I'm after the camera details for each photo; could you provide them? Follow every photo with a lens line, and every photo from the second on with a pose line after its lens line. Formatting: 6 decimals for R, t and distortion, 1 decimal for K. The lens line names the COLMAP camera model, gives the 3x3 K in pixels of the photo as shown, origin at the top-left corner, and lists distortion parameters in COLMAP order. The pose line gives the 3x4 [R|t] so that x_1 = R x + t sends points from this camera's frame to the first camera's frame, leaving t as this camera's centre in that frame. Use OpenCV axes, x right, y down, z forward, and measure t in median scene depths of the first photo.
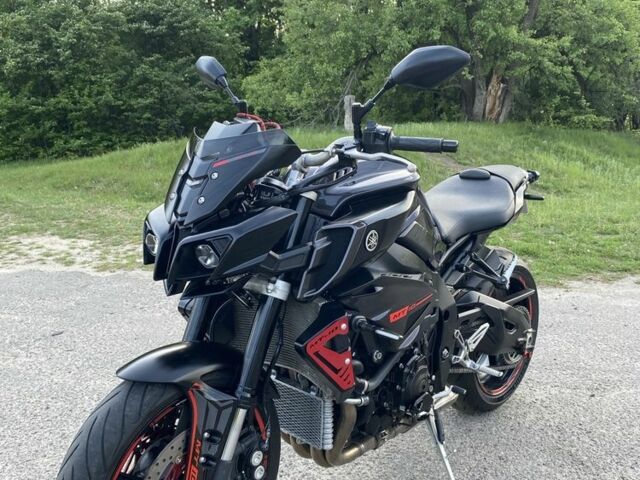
lens RADIAL K [[638.0, 0, 318.8], [0, 638.0, 226.0], [0, 0, 1]] dist [0.146362, -0.313817]
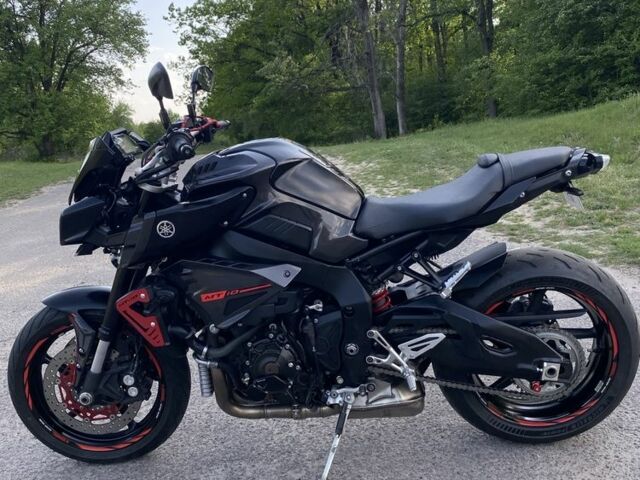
lens RADIAL K [[638.0, 0, 318.8], [0, 638.0, 226.0], [0, 0, 1]] dist [0.146362, -0.313817]
pose [[0.644654, 0.099847, -0.757926, 0.087021], [-0.036816, 0.994338, 0.099677, -0.008335], [0.763587, -0.036353, 0.644680, 0.033642]]
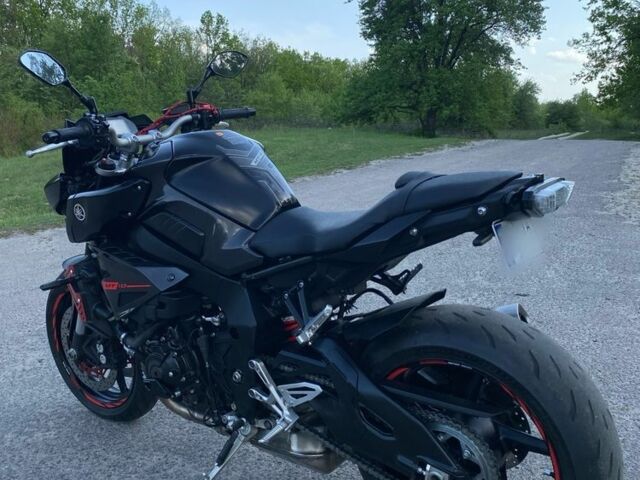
lens RADIAL K [[638.0, 0, 318.8], [0, 638.0, 226.0], [0, 0, 1]] dist [0.146362, -0.313817]
pose [[0.114927, 0.185006, -0.975994, 0.099731], [-0.106410, 0.979144, 0.173073, -0.015765], [0.987658, 0.083965, 0.132217, 0.096228]]
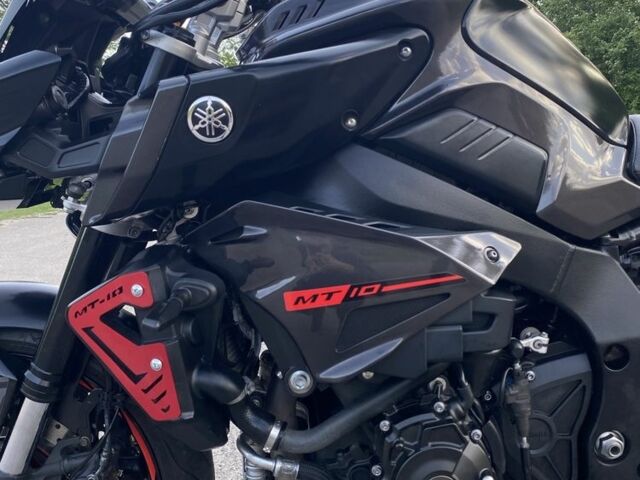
lens RADIAL K [[638.0, 0, 318.8], [0, 638.0, 226.0], [0, 0, 1]] dist [0.146362, -0.313817]
pose [[0.673534, 0.060974, -0.736637, 0.036362], [-0.087658, 0.996148, 0.002305, 0.006907], [0.733940, 0.063020, 0.676284, 0.055722]]
